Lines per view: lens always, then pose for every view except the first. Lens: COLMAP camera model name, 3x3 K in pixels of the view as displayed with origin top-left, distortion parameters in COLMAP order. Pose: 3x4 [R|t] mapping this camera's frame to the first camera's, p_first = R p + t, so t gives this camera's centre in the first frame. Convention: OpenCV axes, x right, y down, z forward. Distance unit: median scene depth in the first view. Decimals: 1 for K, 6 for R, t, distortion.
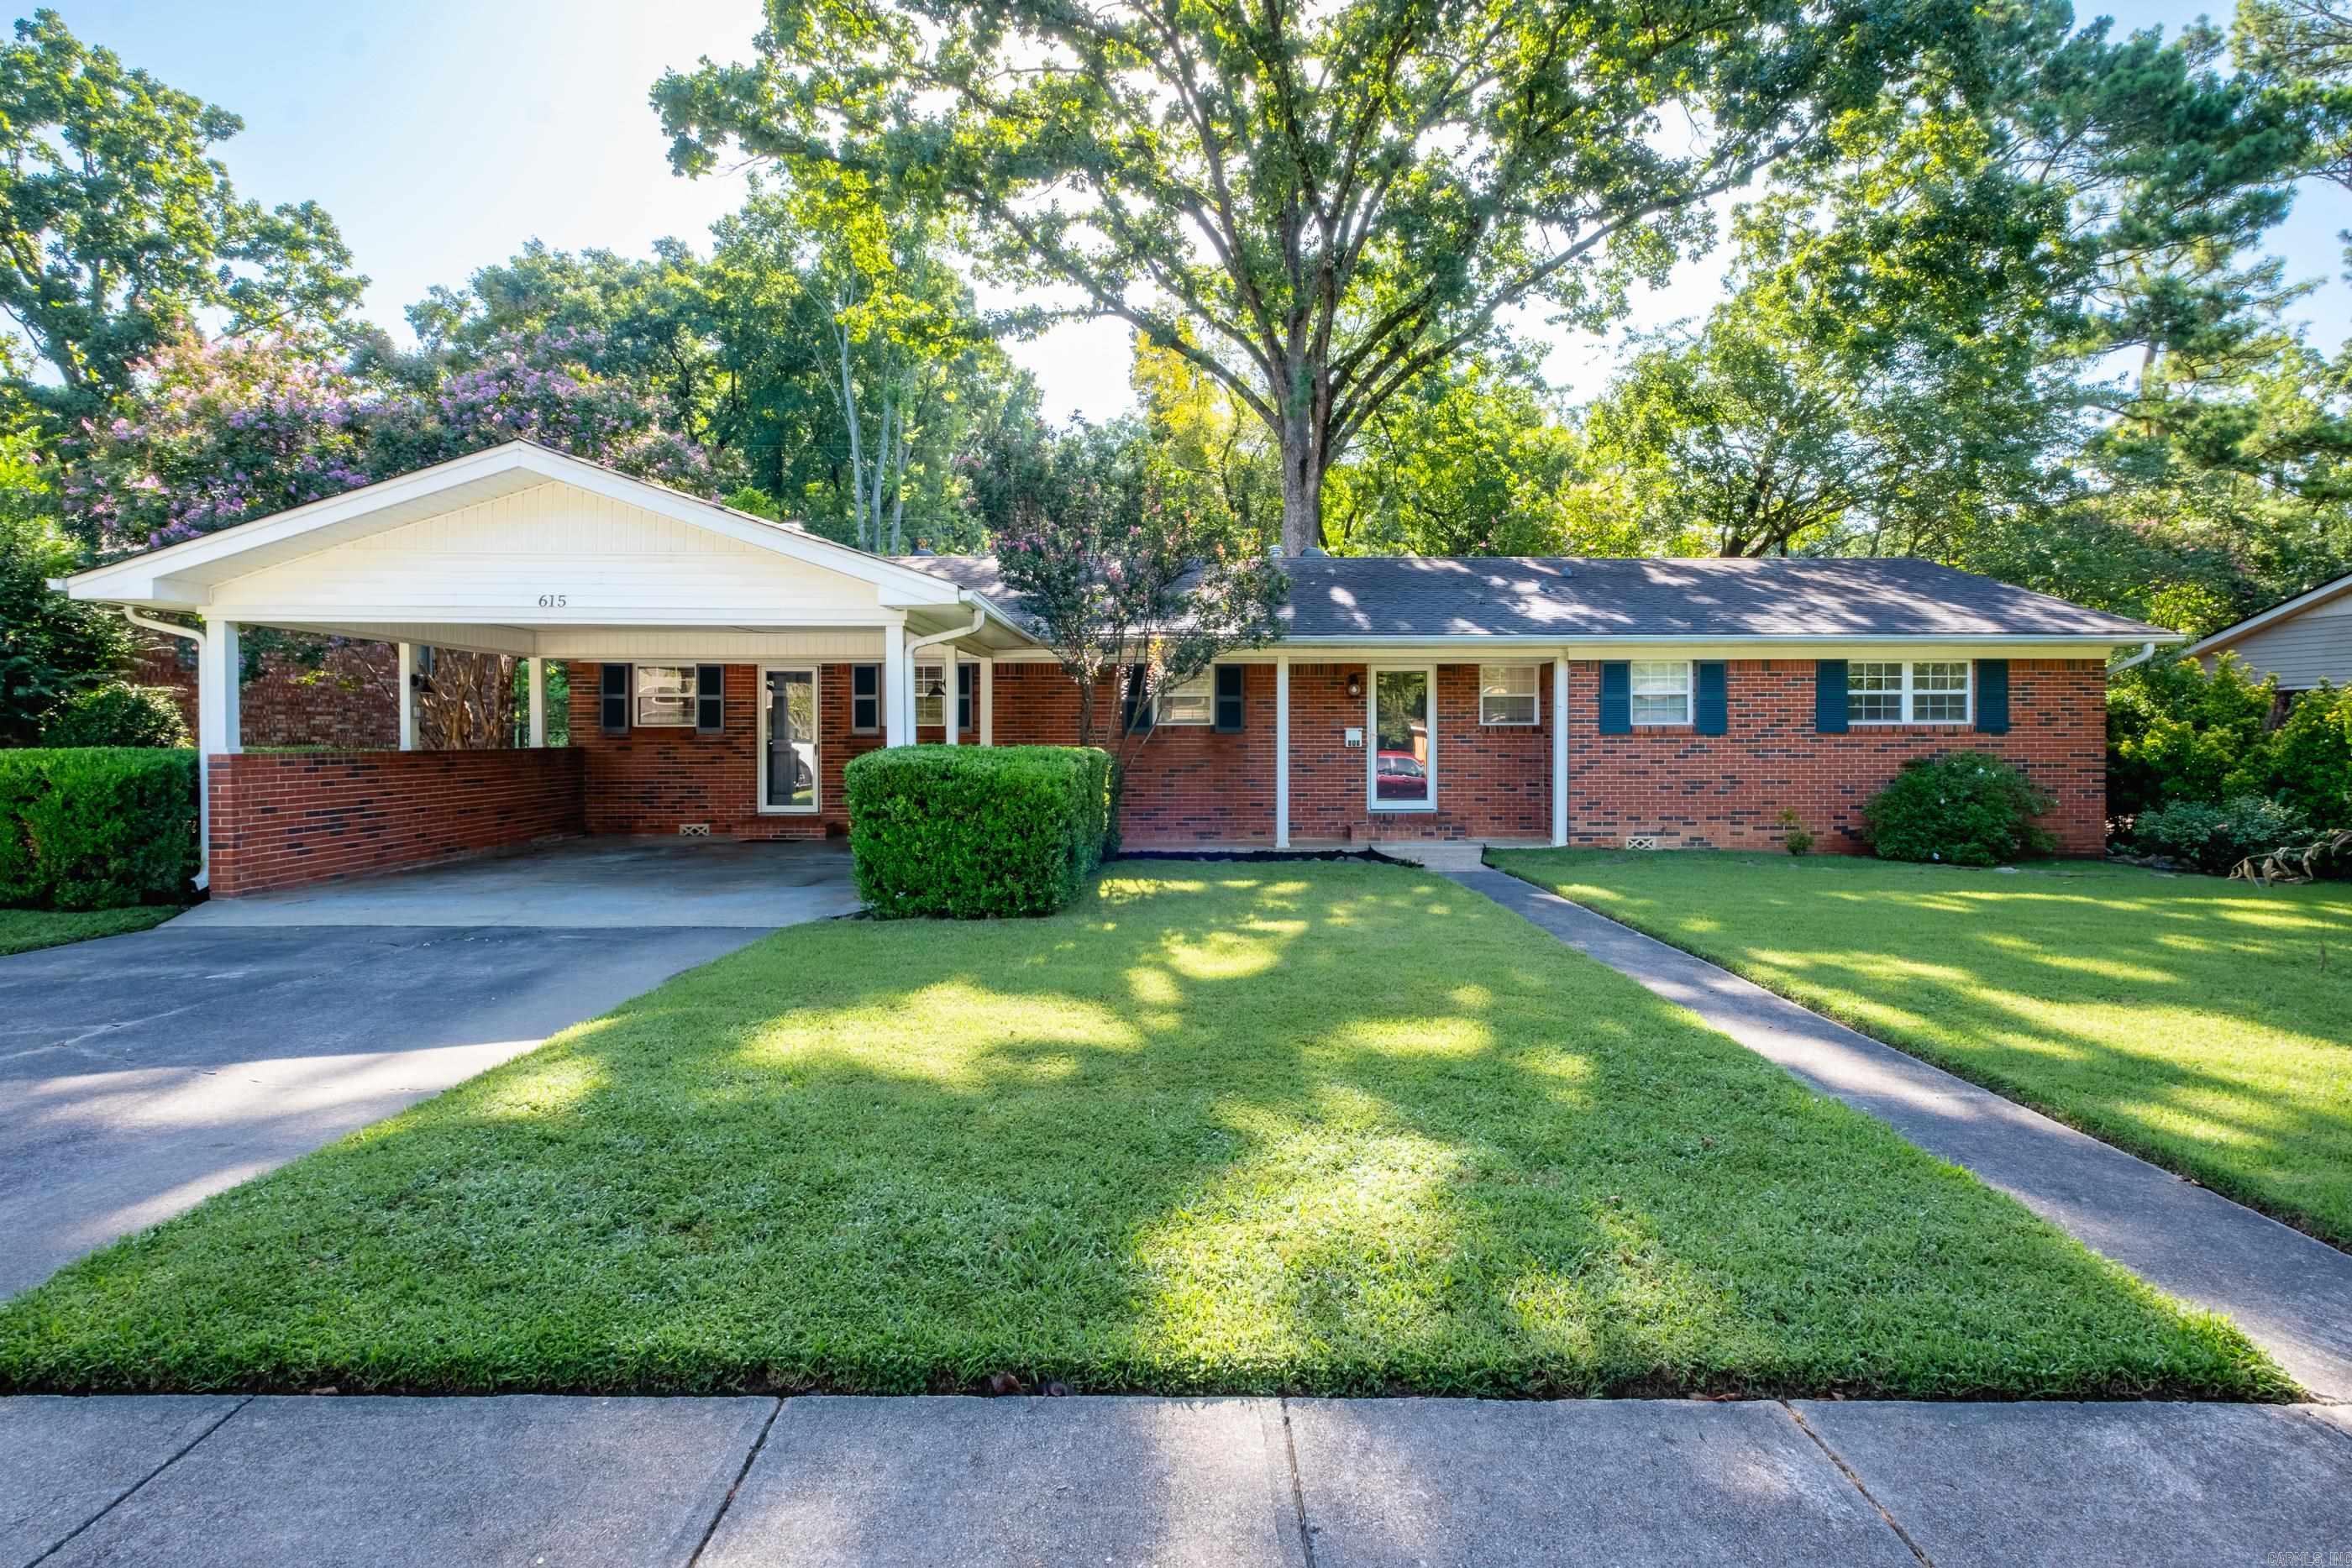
lens RADIAL K [[1130.2, 0, 1216.7], [0, 1130.2, 732.5], [0, 0, 1]] dist [0.003419, -0.001693]
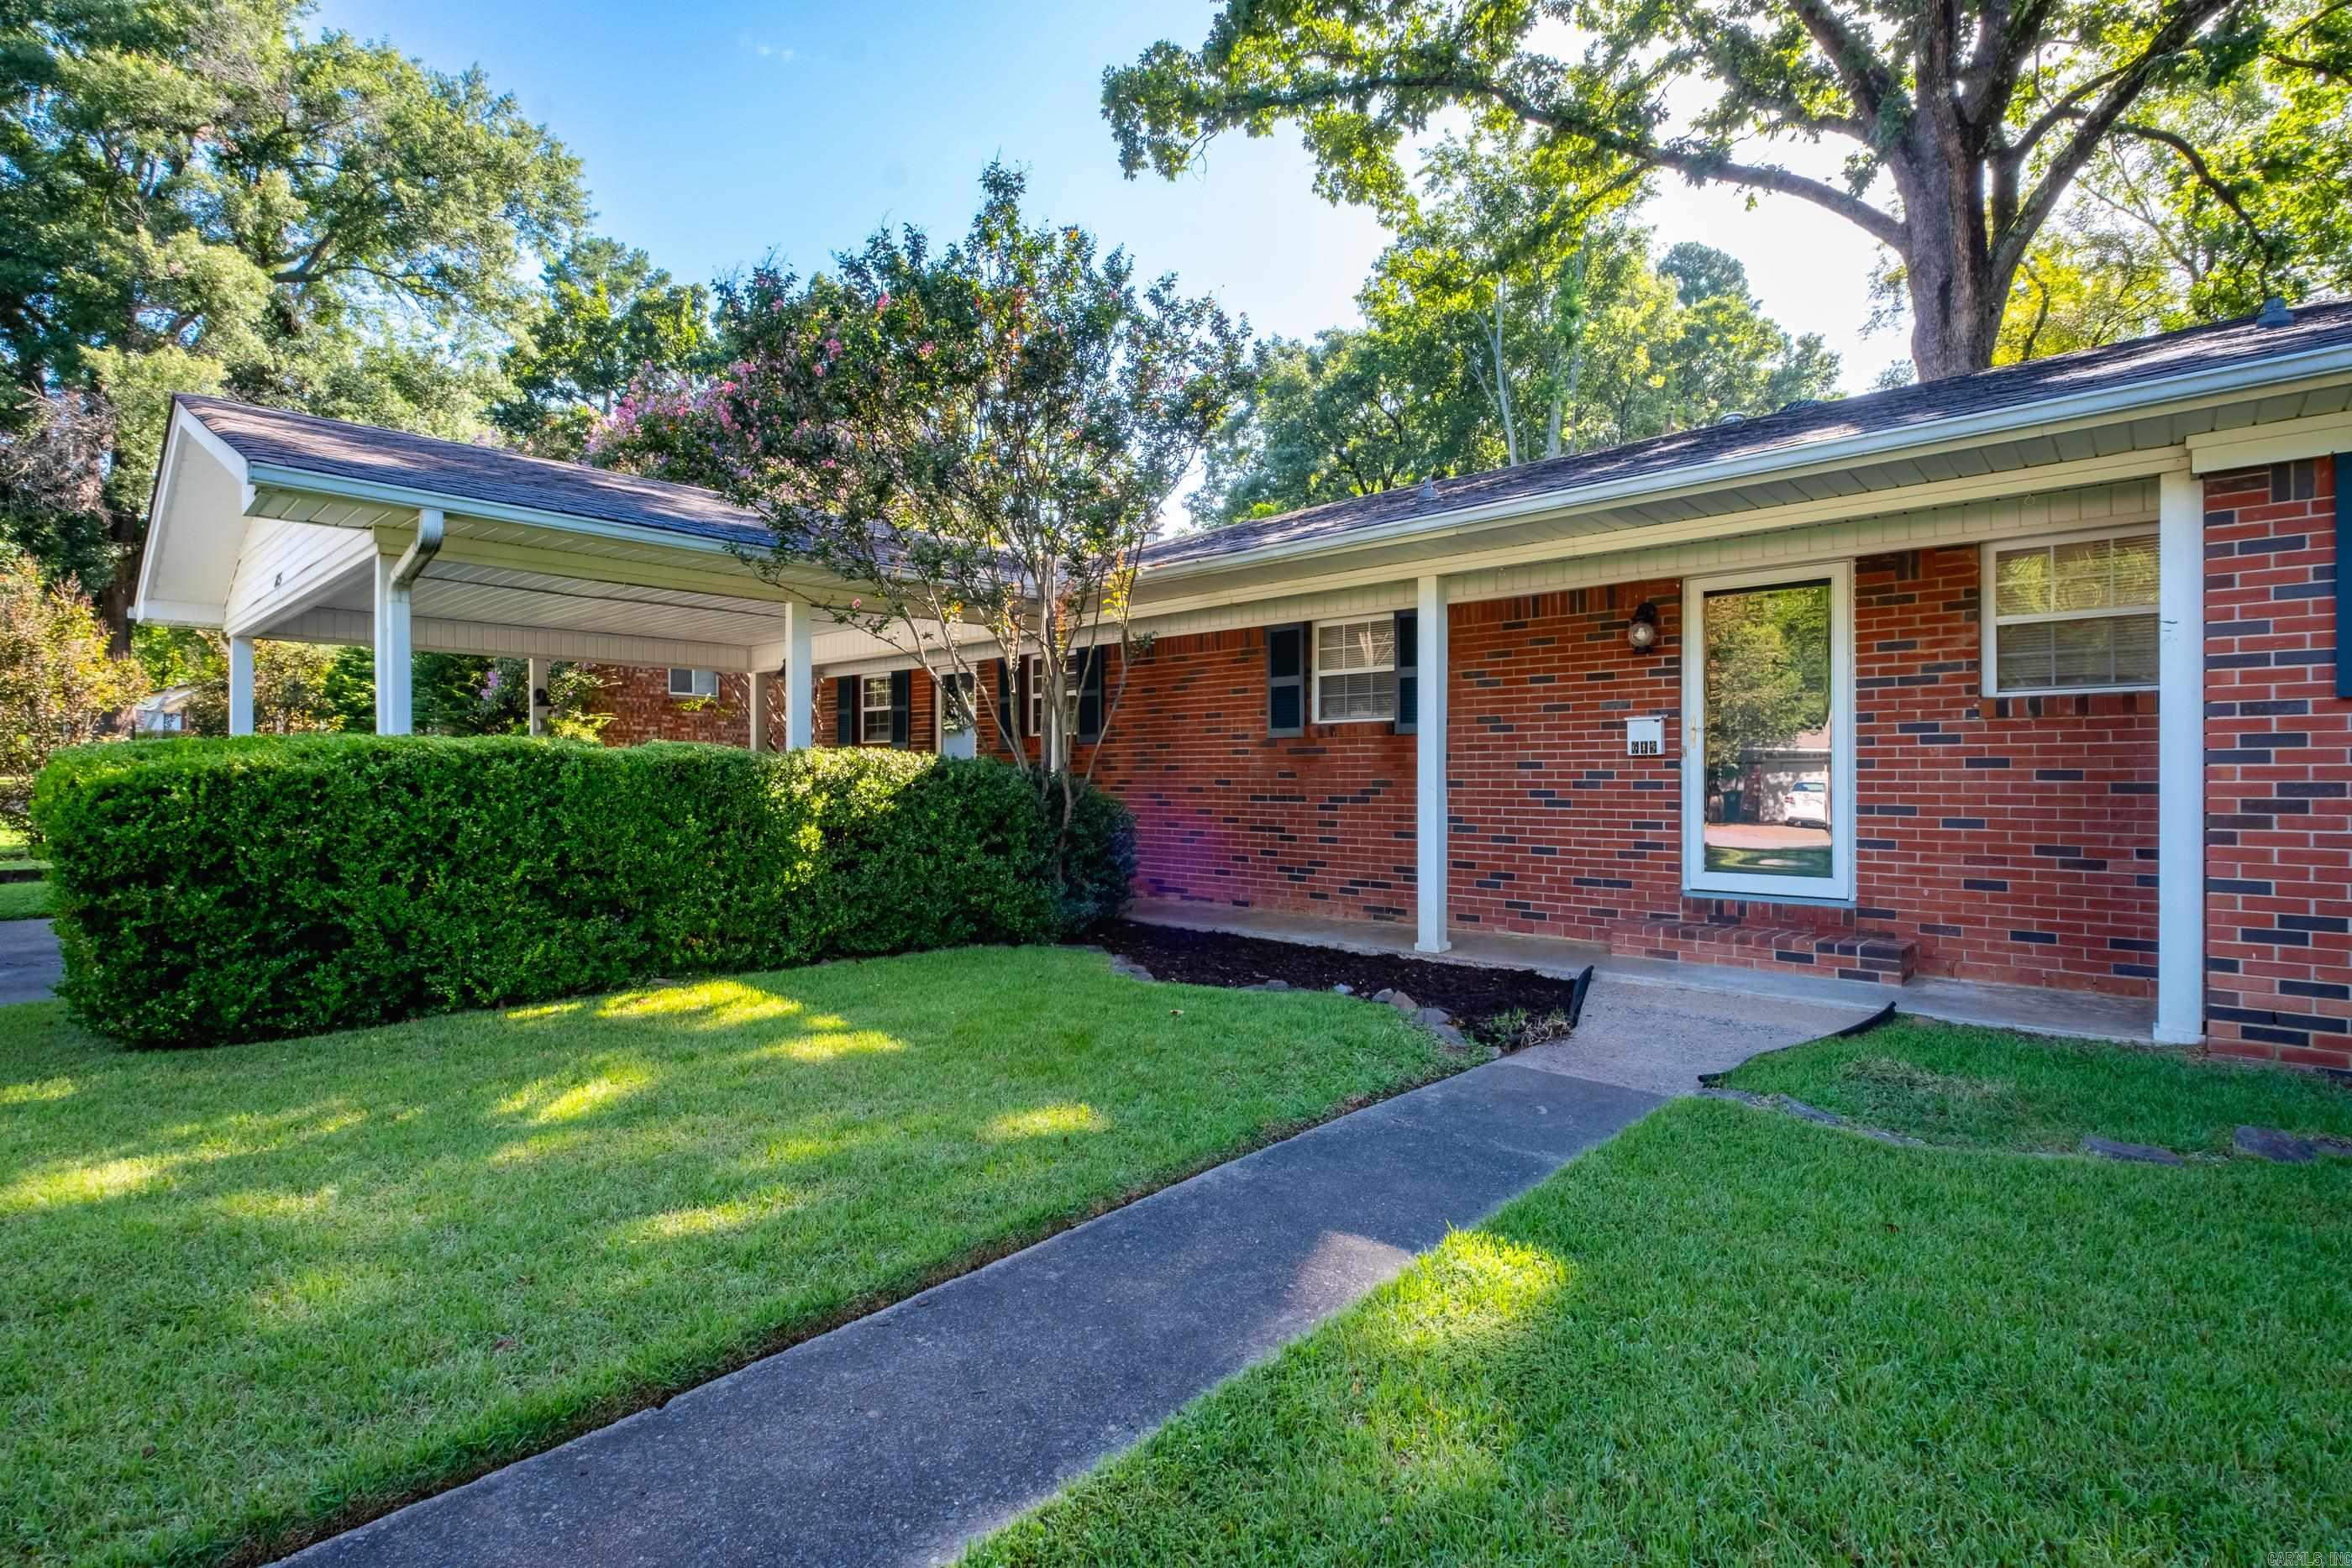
lens RADIAL K [[1089.5, 0, 1196.3], [0, 1089.5, 769.8], [0, 0, 1]] dist [0.025414, -0.010425]
pose [[0.736323, -0.003012, -0.676624, 0.299475], [0.000543, 0.999992, -0.003860, 0.020988], [0.676630, 0.002475, 0.736319, 0.544683]]
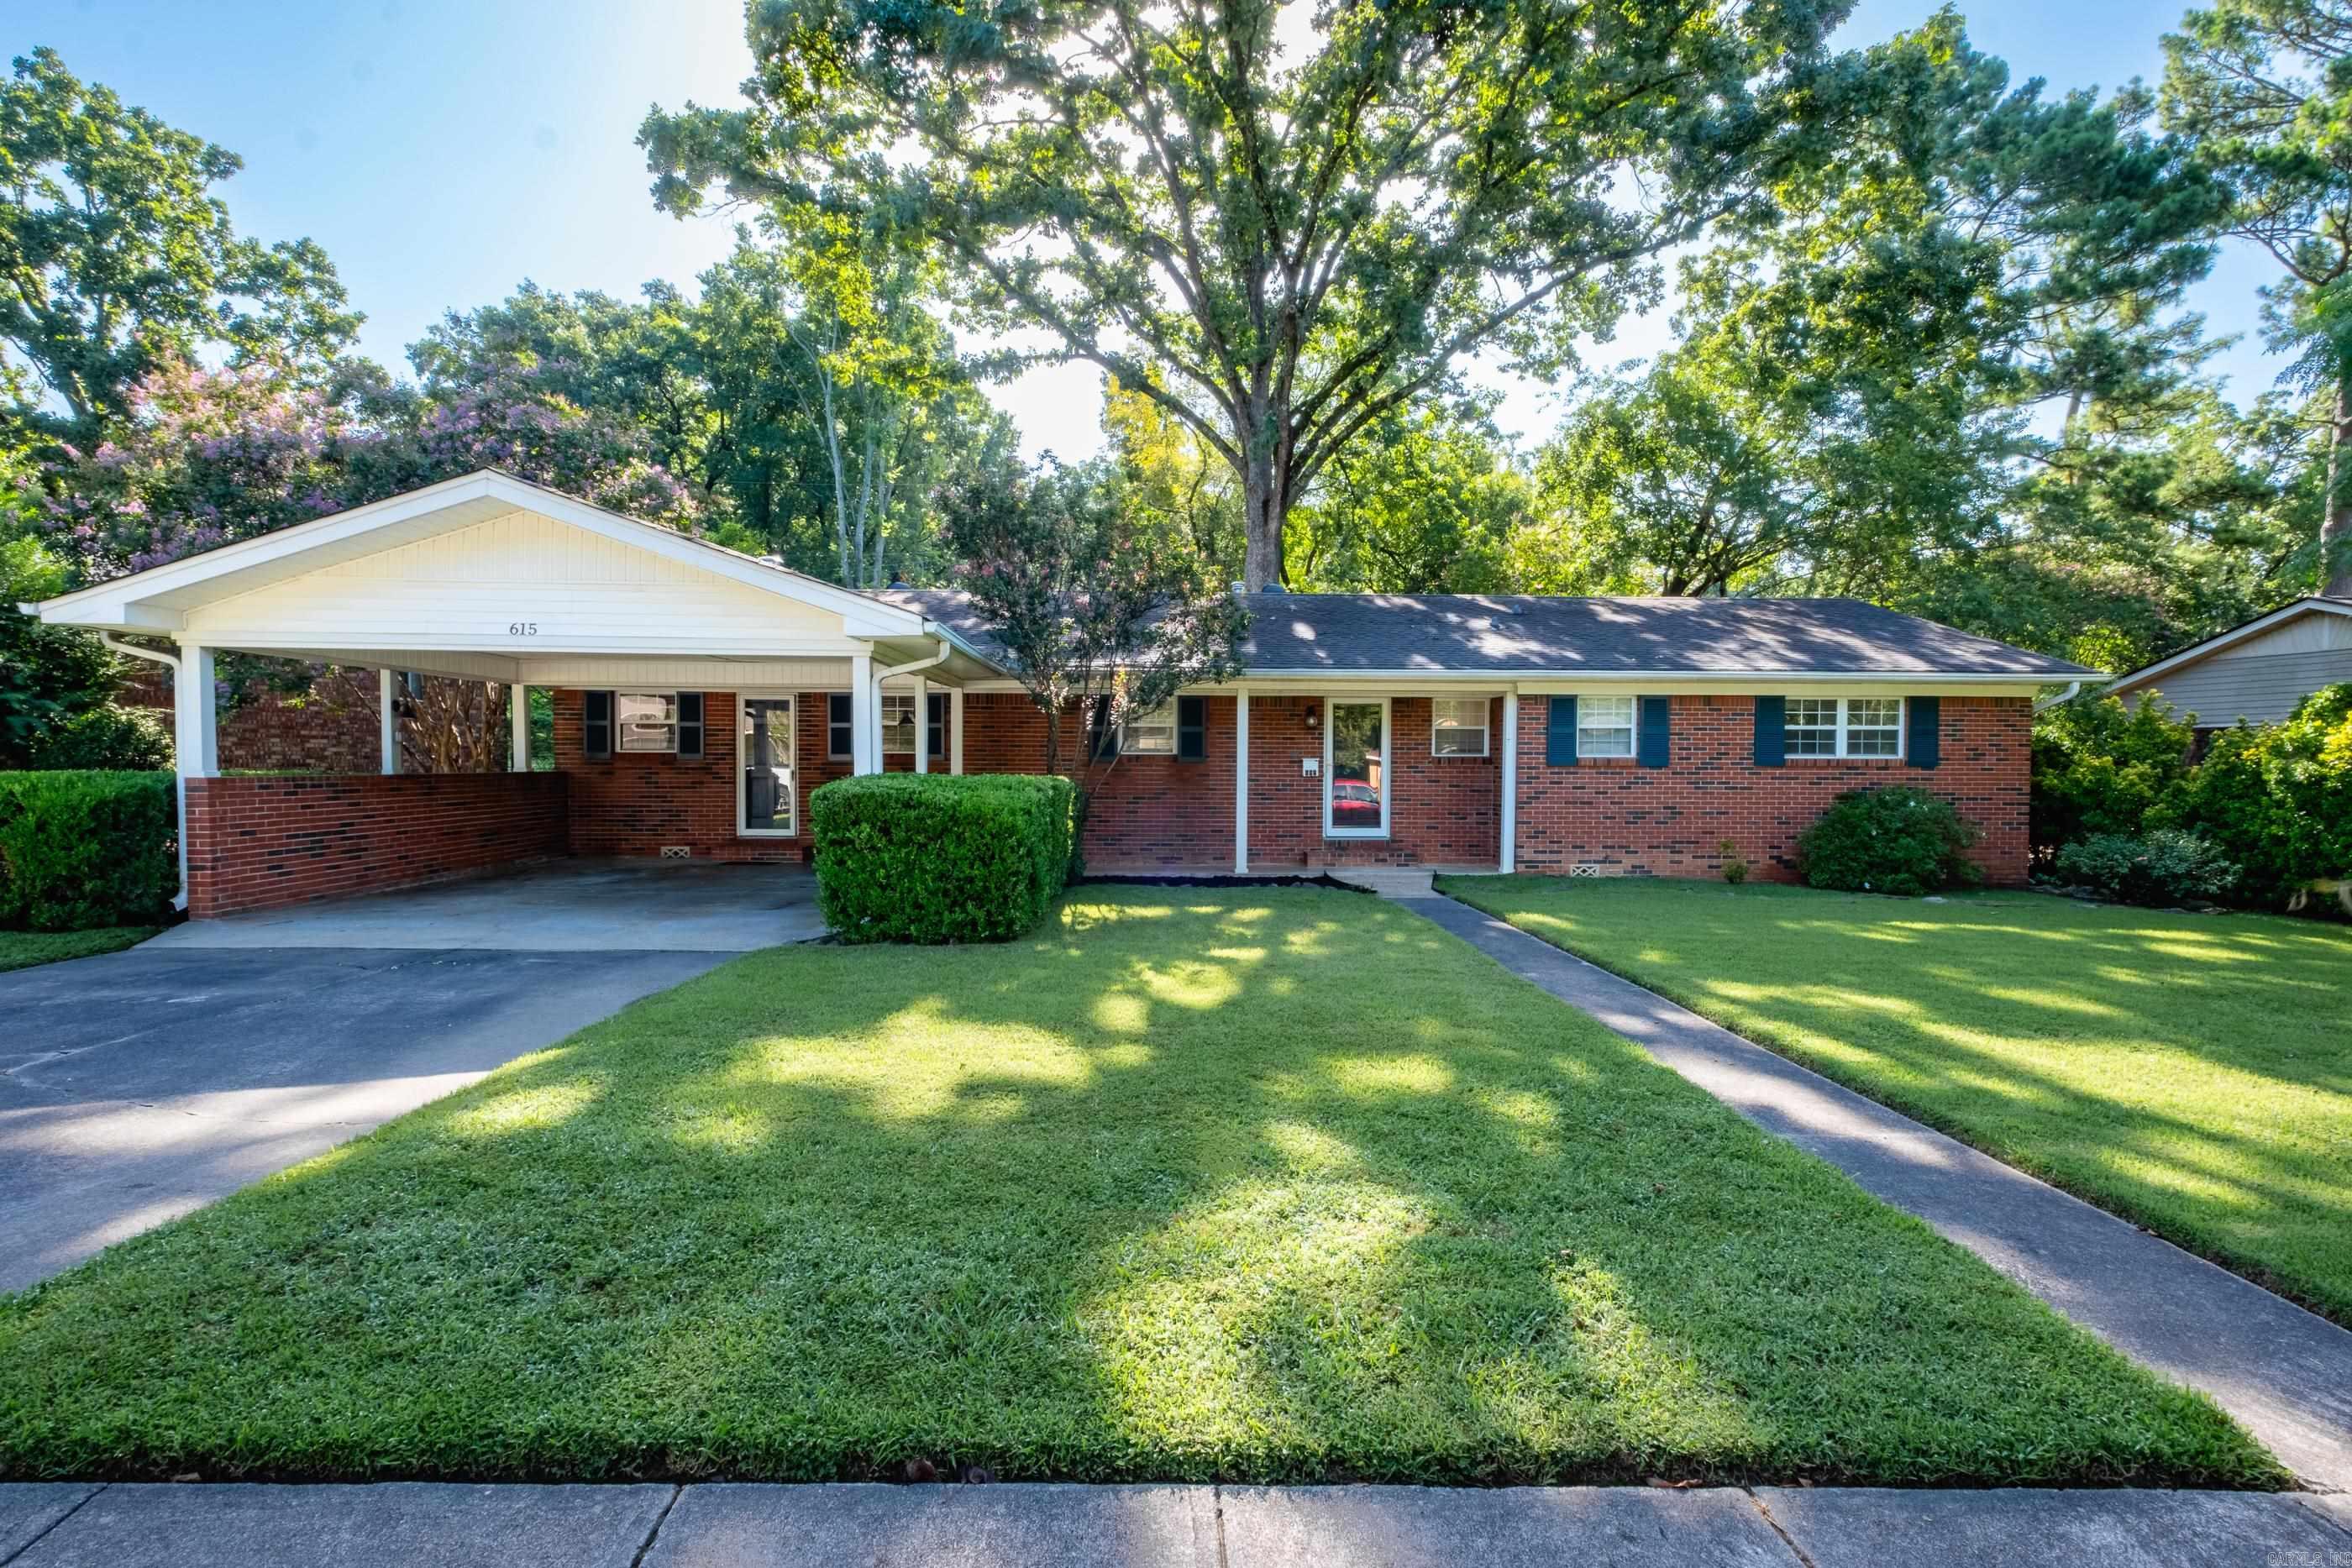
lens RADIAL K [[1063.9, 0, 1191.3], [0, 1063.9, 782.1], [0, 0, 1]] dist [0.005895, -0.002080]
pose [[0.999952, 0.006775, 0.007069, 0.004375], [-0.006926, 0.999745, 0.021488, -0.002258], [-0.006922, -0.021536, 0.999744, 0.020609]]
